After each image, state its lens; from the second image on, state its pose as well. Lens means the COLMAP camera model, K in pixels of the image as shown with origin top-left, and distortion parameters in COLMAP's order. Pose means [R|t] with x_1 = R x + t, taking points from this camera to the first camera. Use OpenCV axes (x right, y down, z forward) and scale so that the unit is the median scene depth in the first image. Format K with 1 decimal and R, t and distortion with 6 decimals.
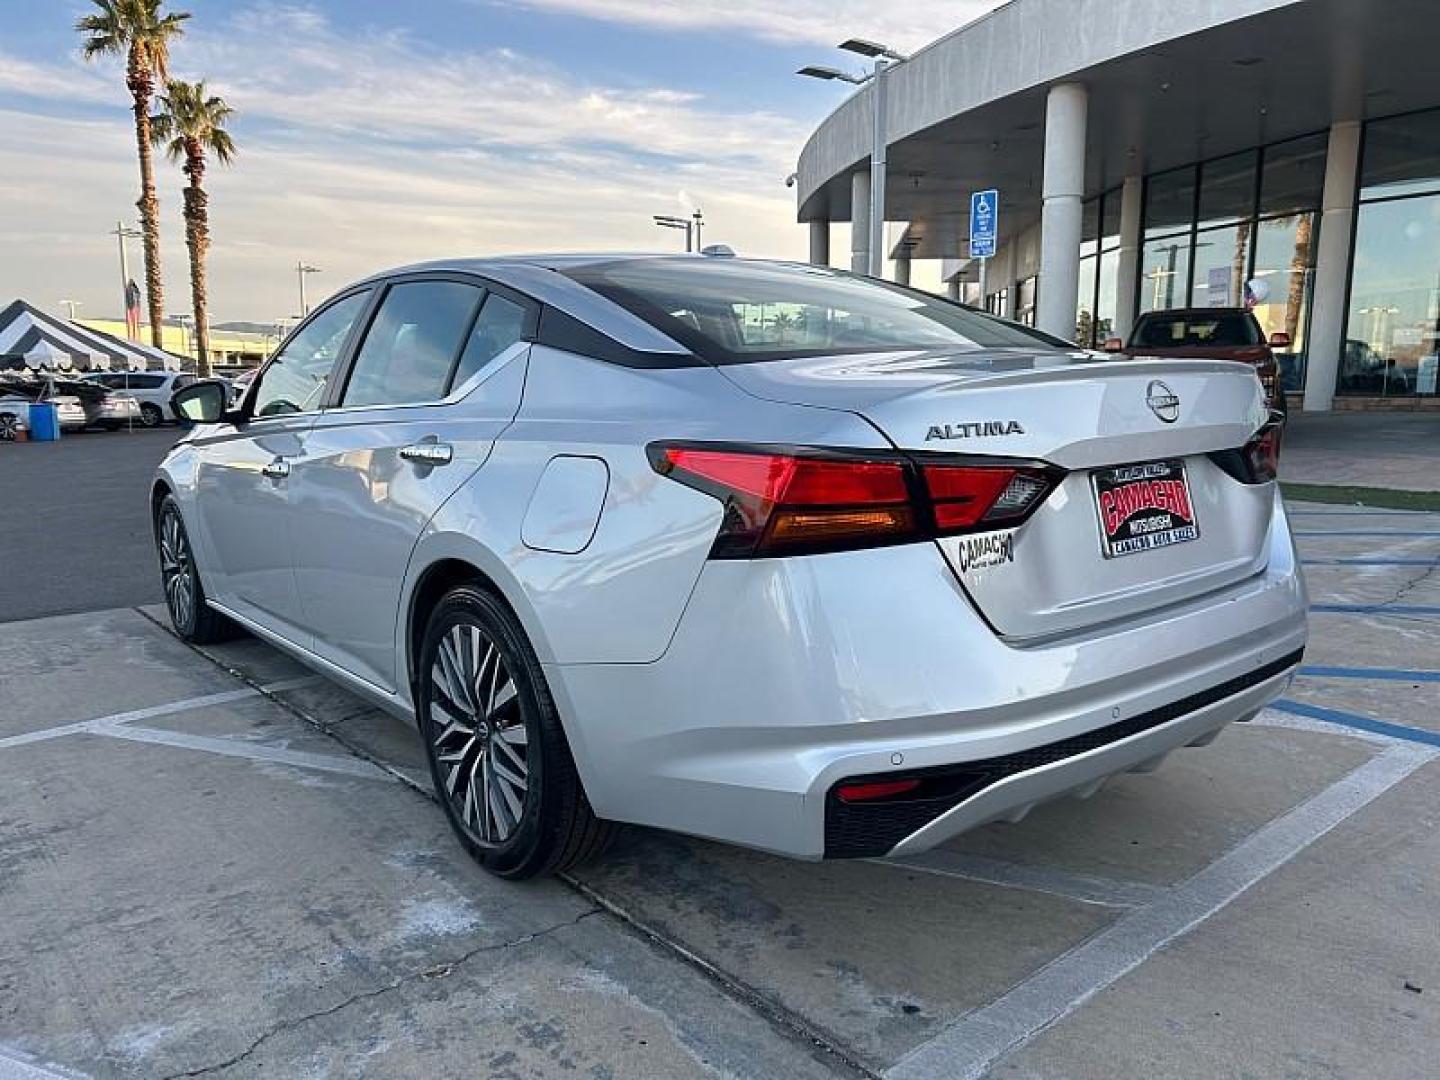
lens RADIAL K [[1103.2, 0, 720.0], [0, 1103.2, 540.0], [0, 0, 1]] dist [0.011132, -0.000054]
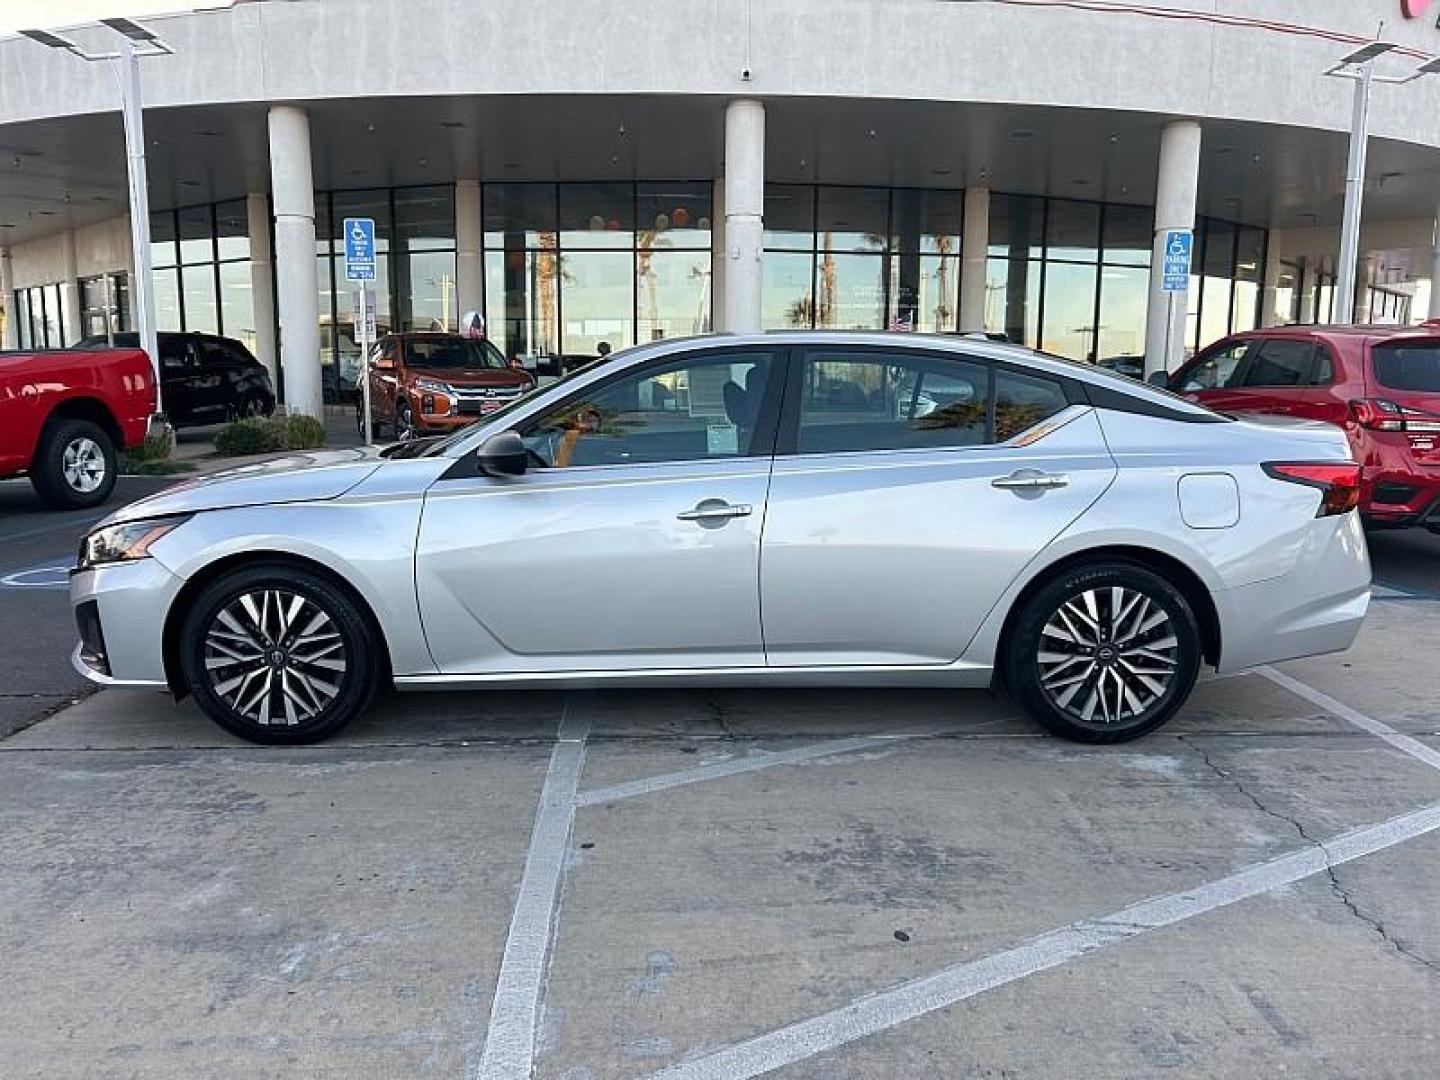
lens RADIAL K [[1087.2, 0, 720.0], [0, 1087.2, 540.0], [0, 0, 1]] dist [0.062361, -0.078398]
pose [[0.605755, -0.105158, 0.788671, -1.555675], [0.105729, 0.993076, 0.051205, -0.113258], [-0.788595, 0.052367, 0.612679, 0.409366]]
